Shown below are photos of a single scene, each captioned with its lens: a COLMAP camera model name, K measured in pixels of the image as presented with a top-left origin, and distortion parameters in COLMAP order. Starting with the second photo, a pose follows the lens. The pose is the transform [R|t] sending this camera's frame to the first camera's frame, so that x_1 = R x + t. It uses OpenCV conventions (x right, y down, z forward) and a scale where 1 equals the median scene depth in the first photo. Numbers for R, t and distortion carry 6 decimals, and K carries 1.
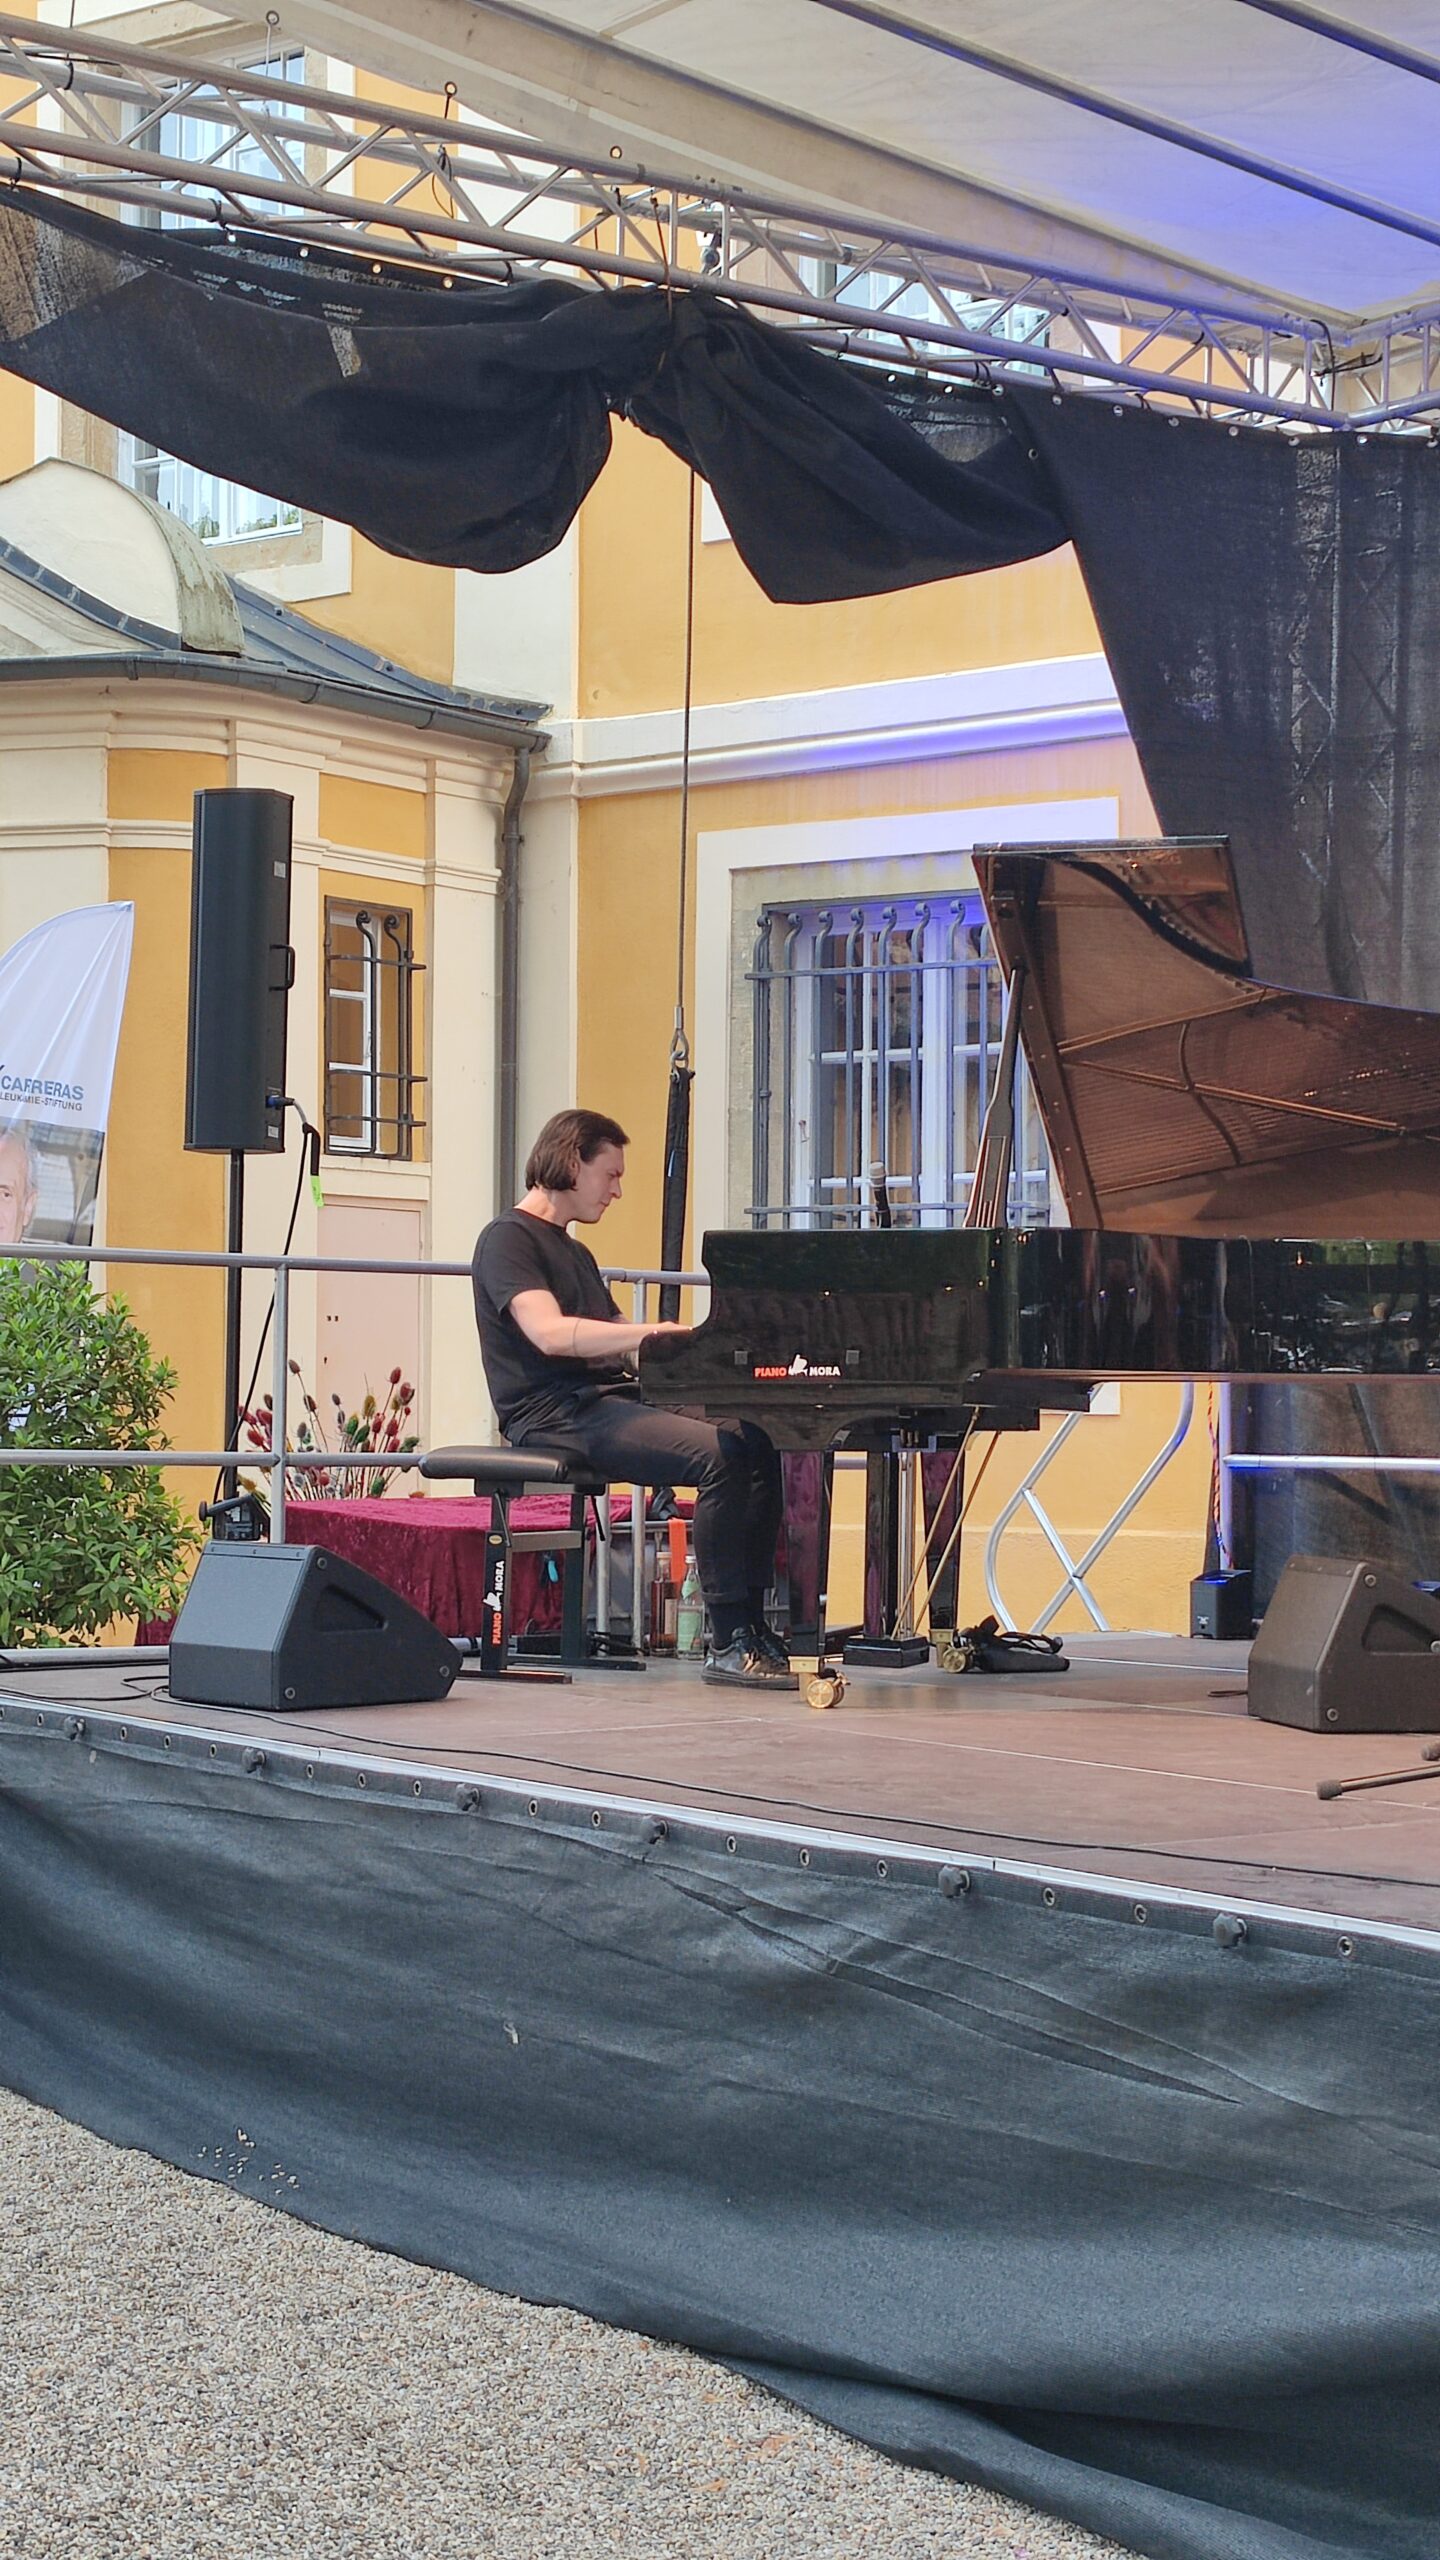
lens RADIAL K [[3905.6, 0, 761.8], [0, 3905.6, 1282.9], [0, 0, 1]] dist [0.073846, -0.213038]
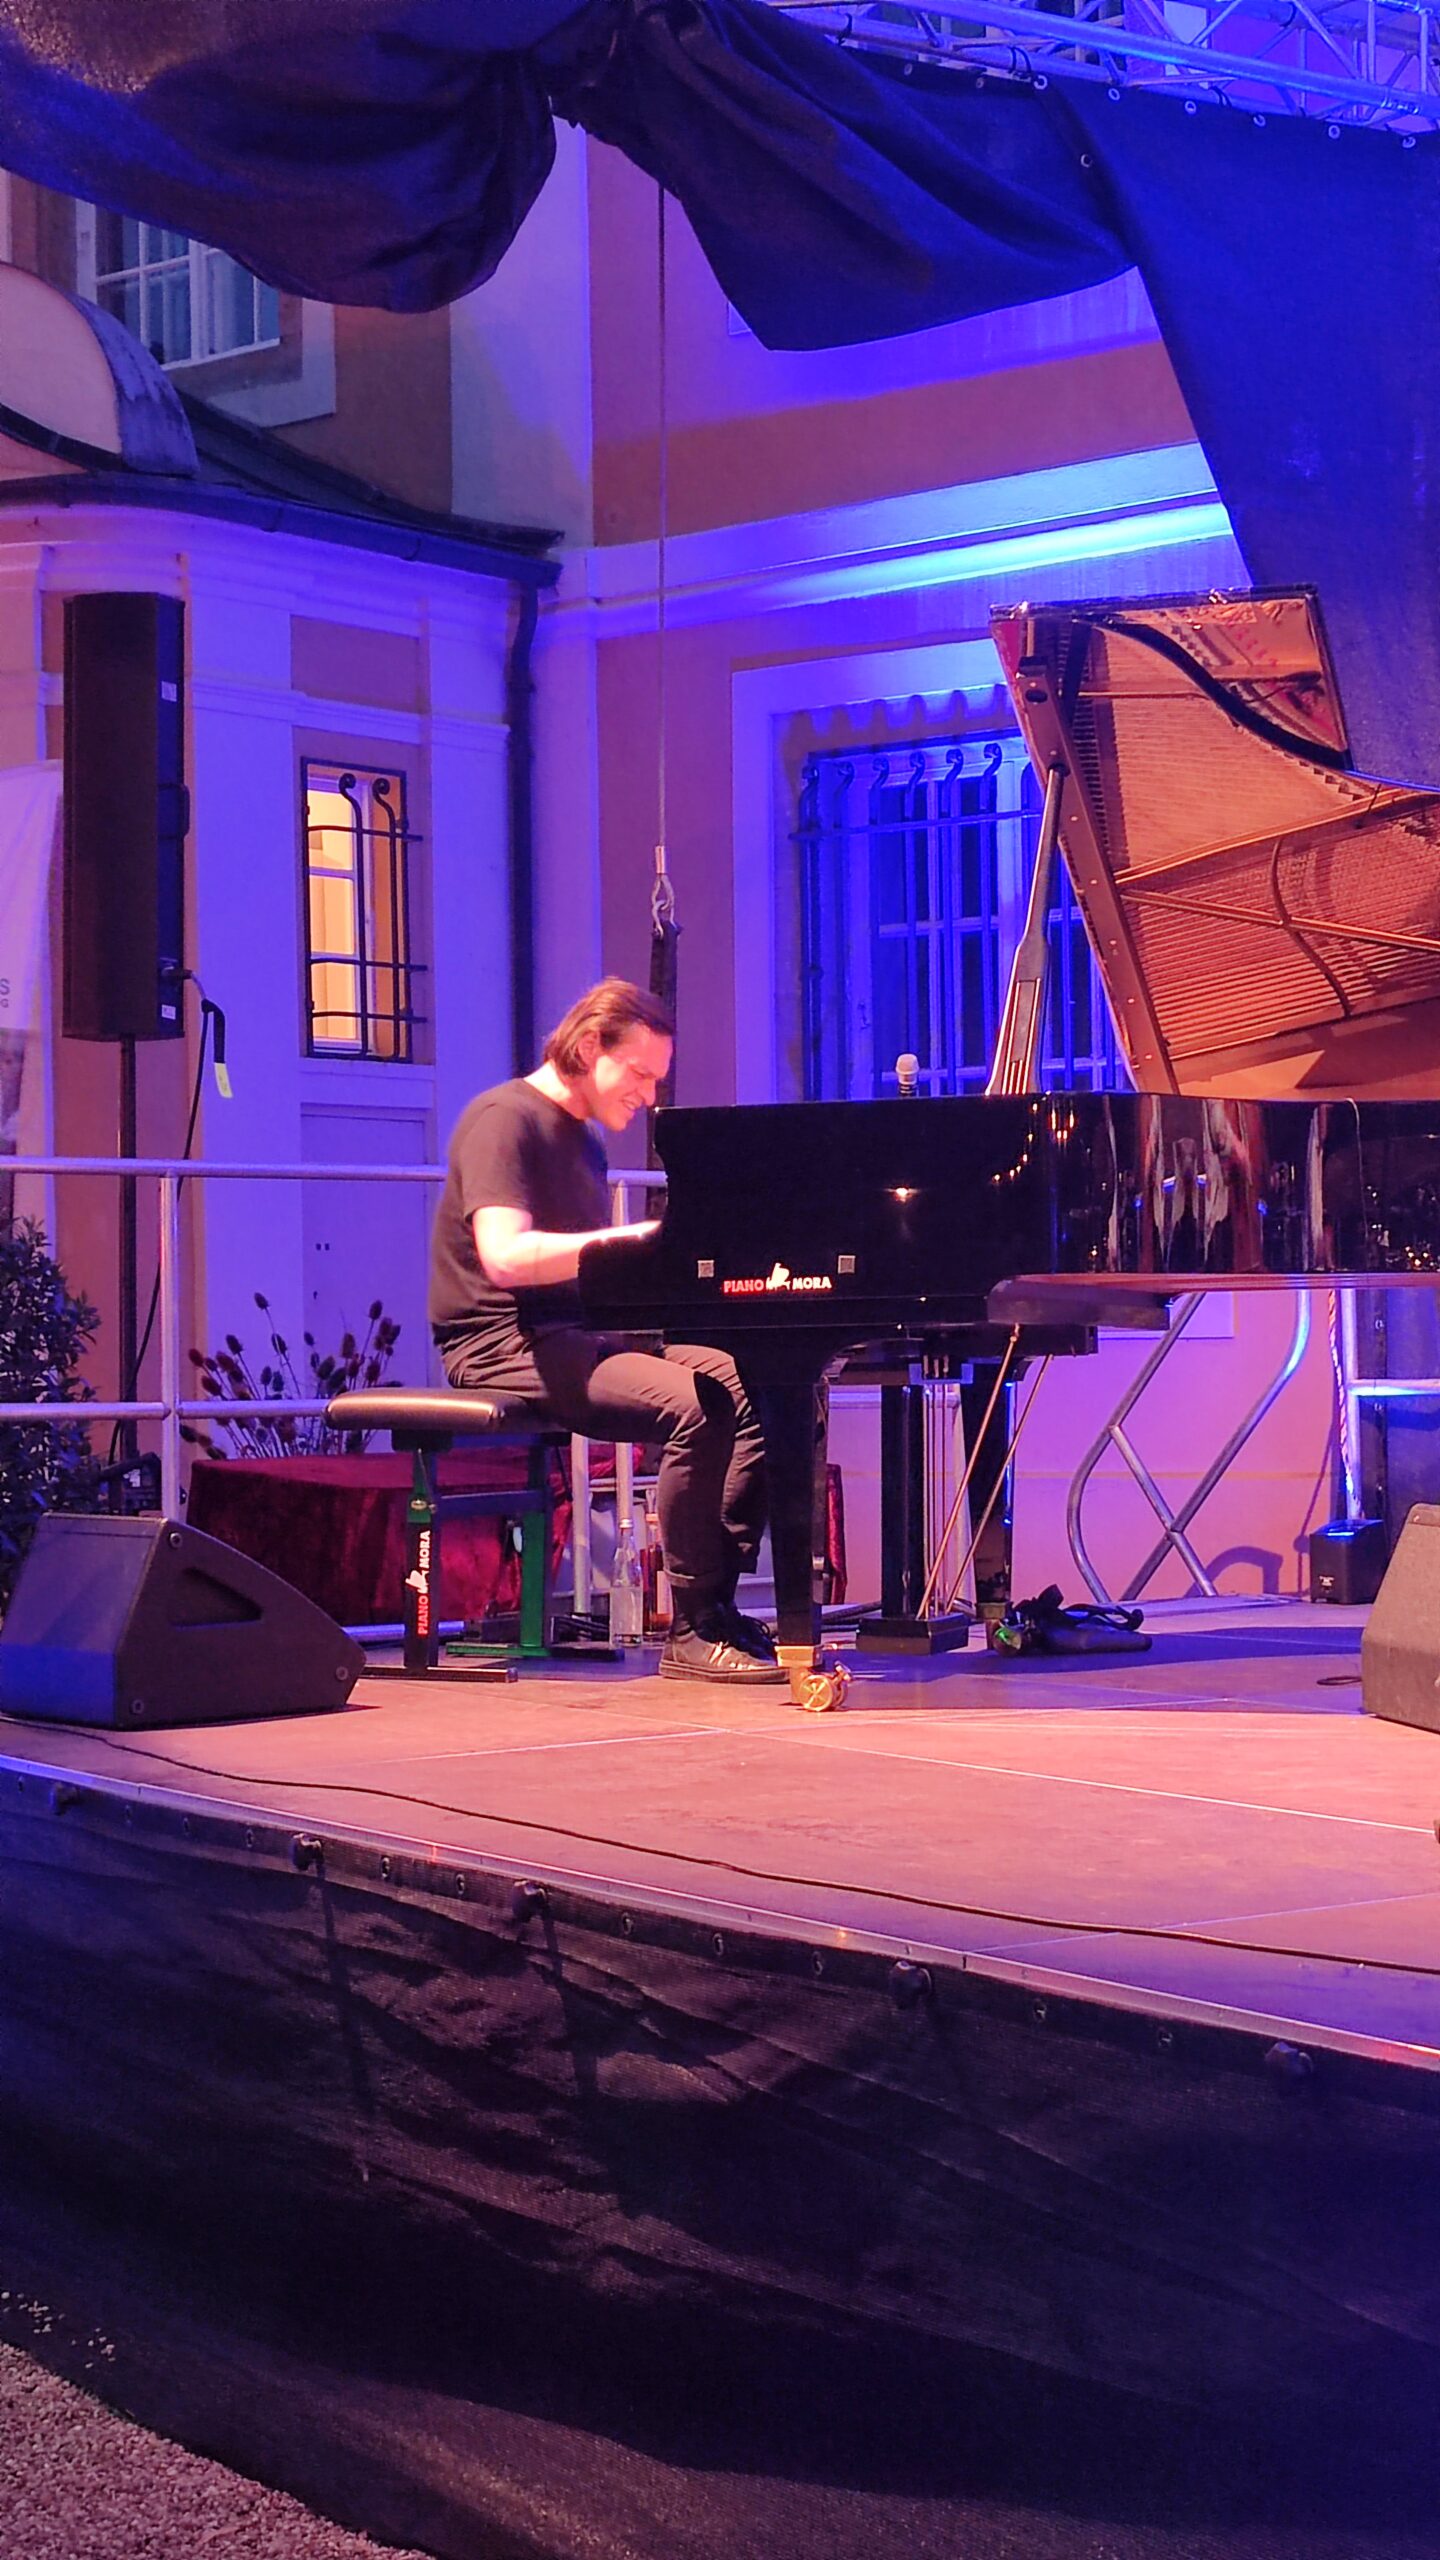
lens RADIAL K [[4110.8, 0, 720.0], [0, 4110.8, 1280.0], [0, 0, 1]] dist [0.059071, -0.163854]
pose [[0.998724, -0.022786, -0.045057, 0.030168], [0.023478, 0.999614, 0.014880, 0.008098], [0.044701, -0.015919, 0.998874, 0.151447]]
